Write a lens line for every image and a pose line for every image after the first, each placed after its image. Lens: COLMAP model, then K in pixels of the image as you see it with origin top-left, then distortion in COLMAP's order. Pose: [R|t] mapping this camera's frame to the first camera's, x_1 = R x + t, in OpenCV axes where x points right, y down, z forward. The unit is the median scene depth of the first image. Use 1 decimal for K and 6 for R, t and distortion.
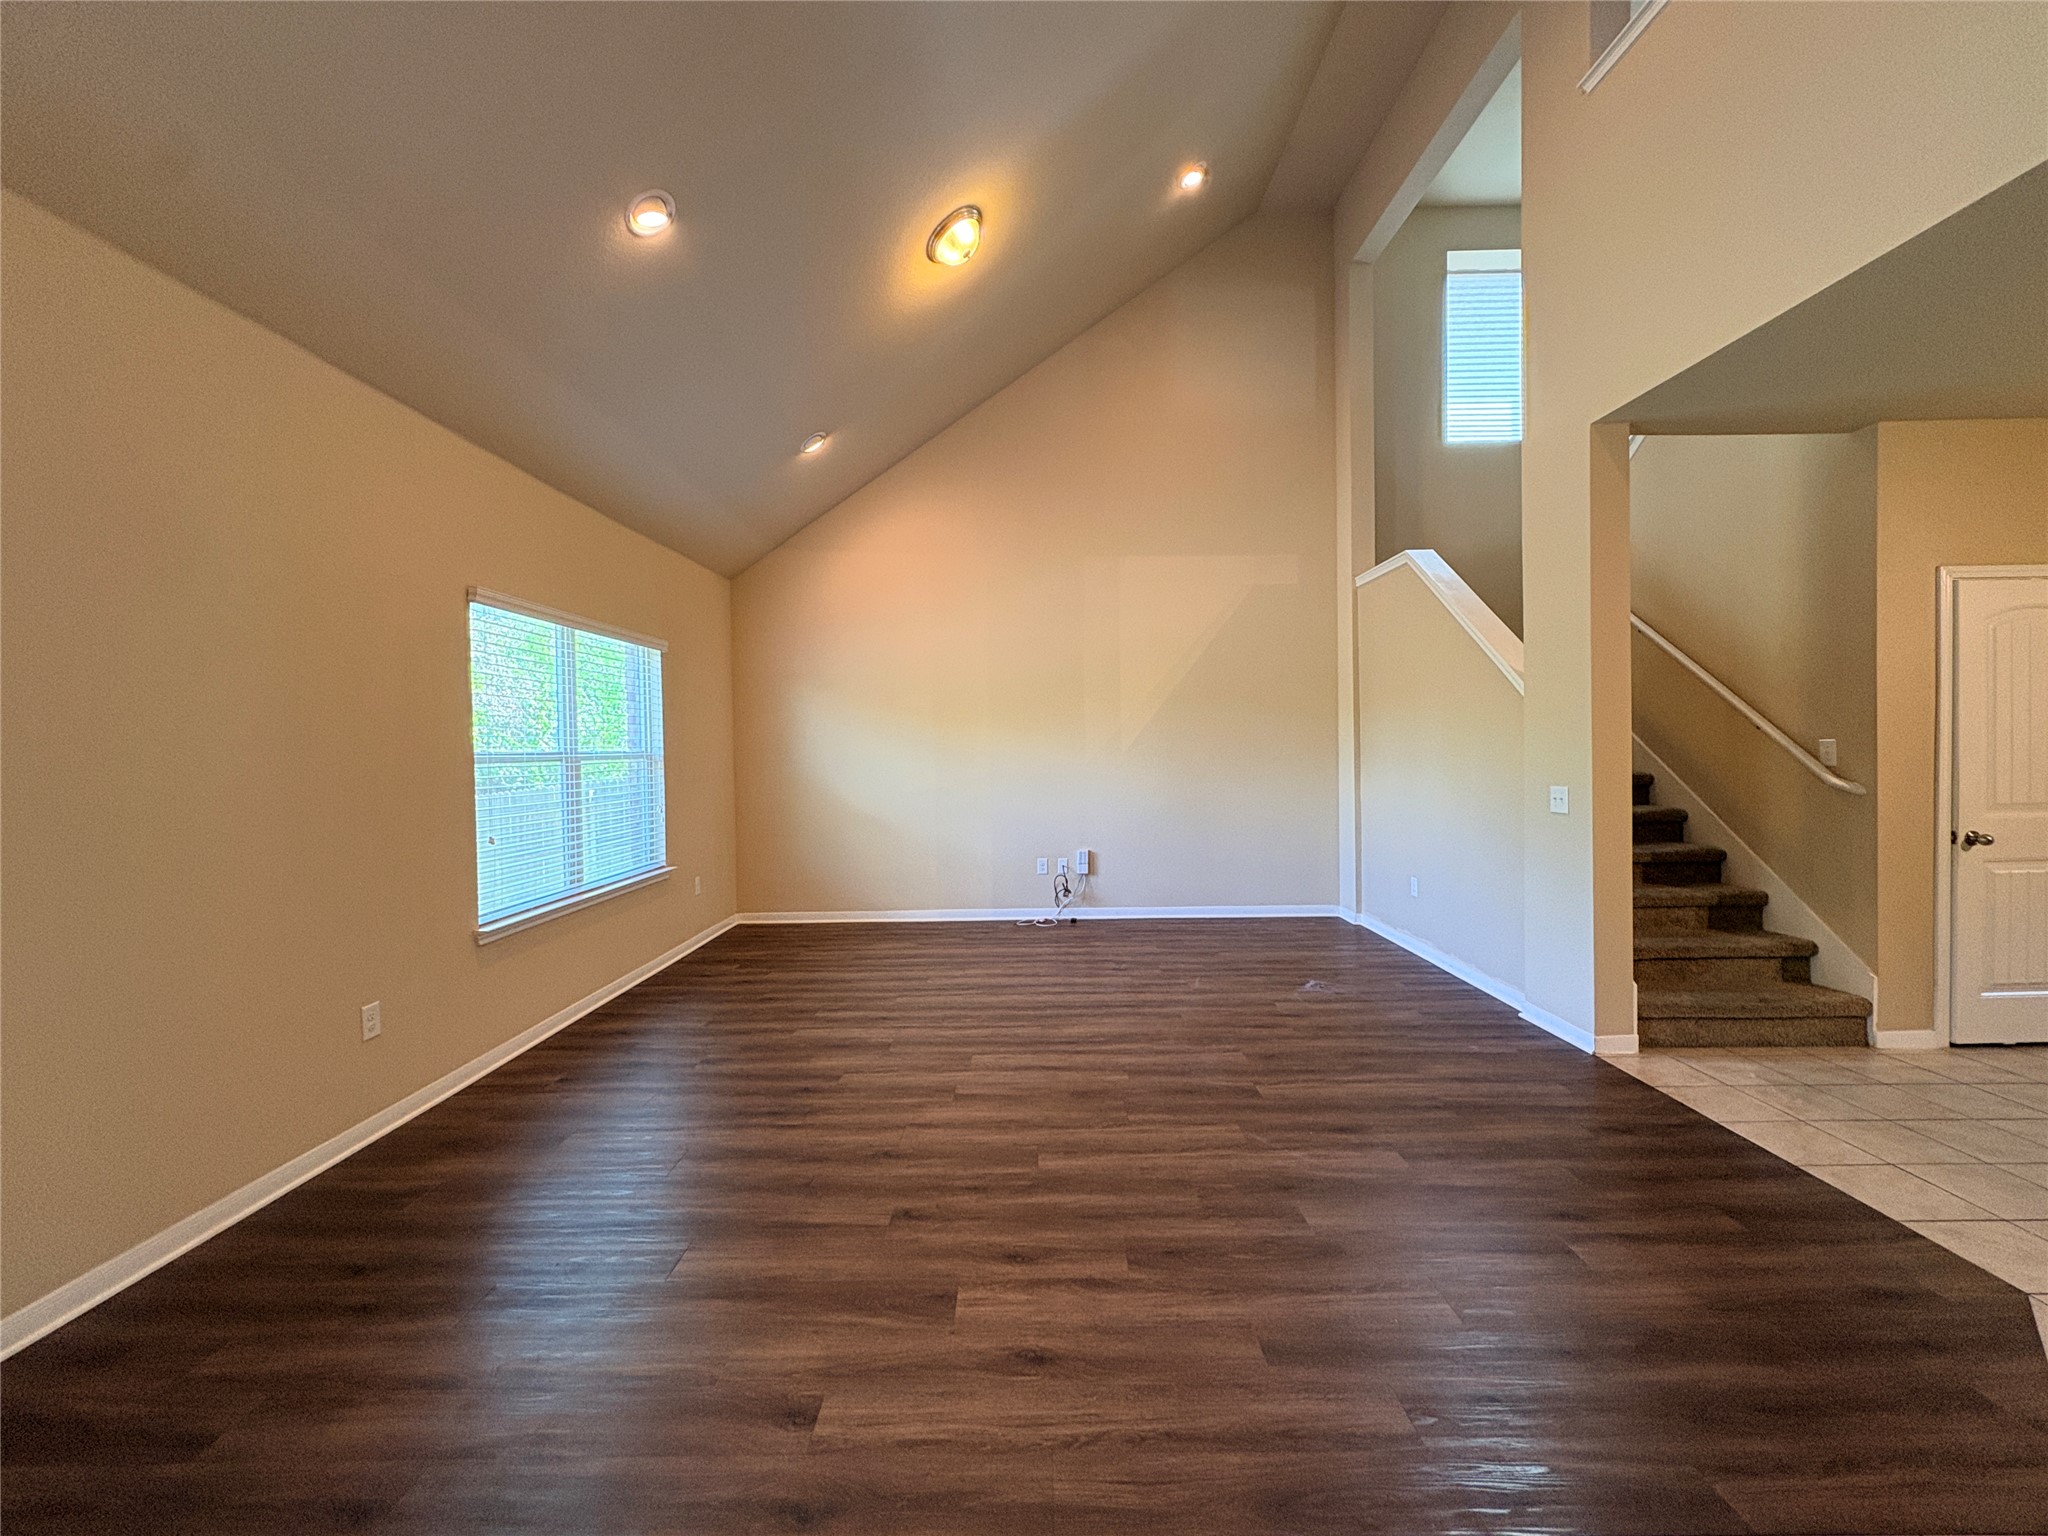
lens RADIAL K [[815.9, 0, 1028.2], [0, 815.9, 766.5], [0, 0, 1]] dist [0.002237, 0.000258]
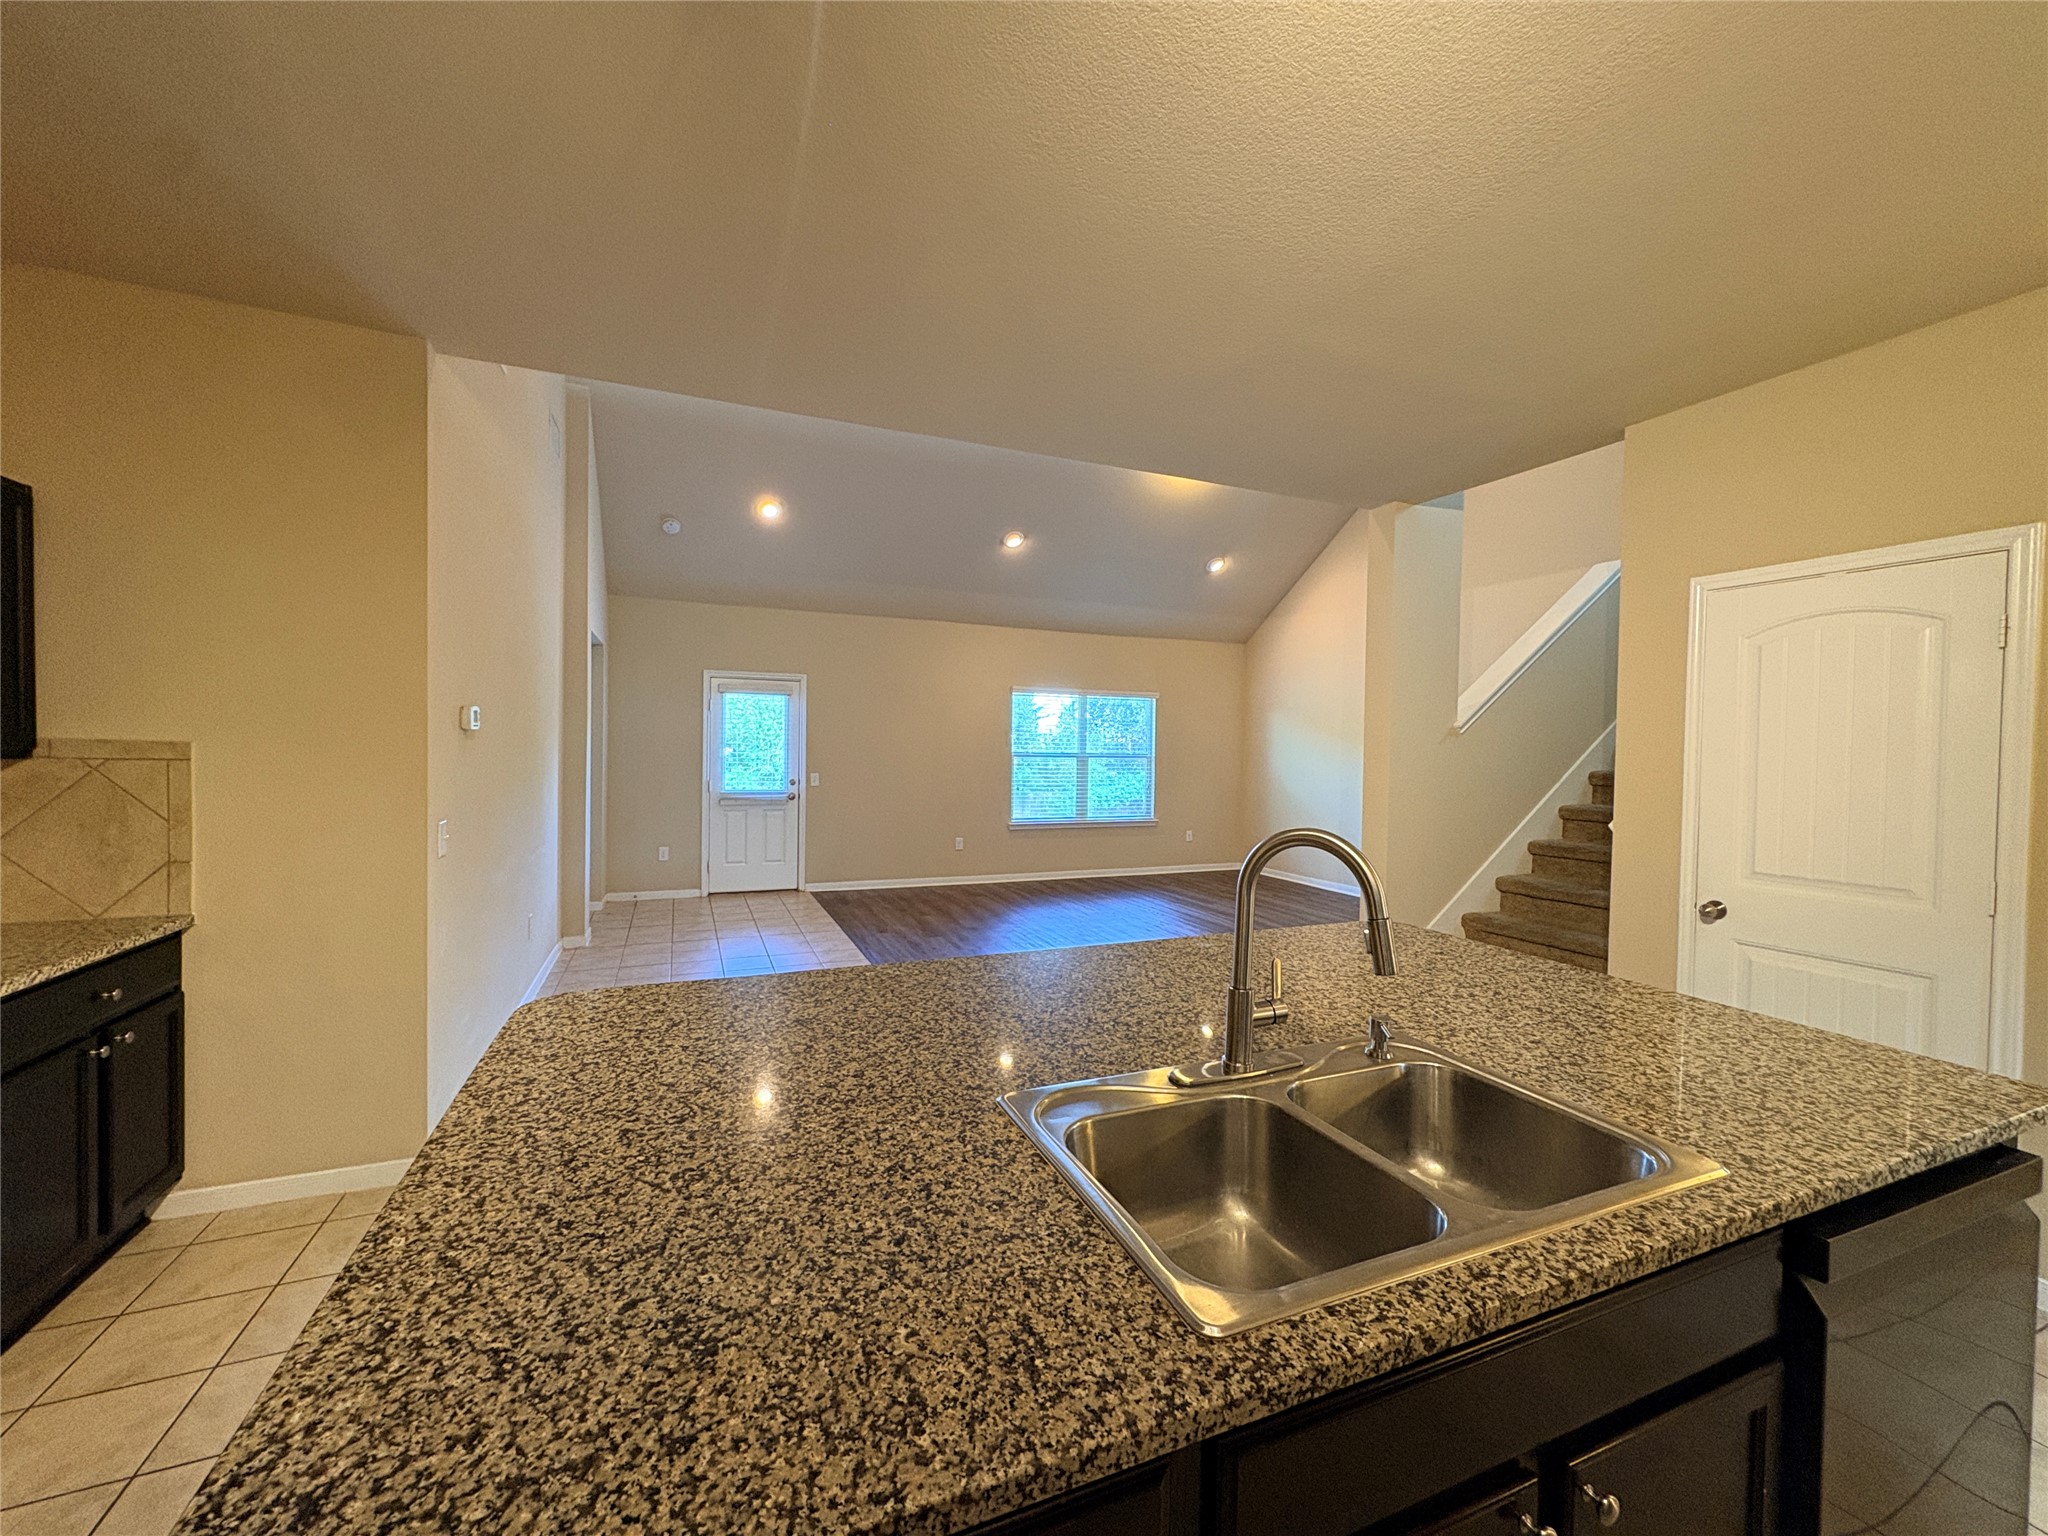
lens RADIAL K [[815.9, 0, 1024.7], [0, 815.9, 767.5], [0, 0, 1]] dist [0.002237, 0.000258]
pose [[0.389788, 0.044304, -0.919838, 1.264849], [-0.043384, 0.998617, 0.029714, -0.035859], [0.919882, 0.028324, 0.391171, 0.048794]]
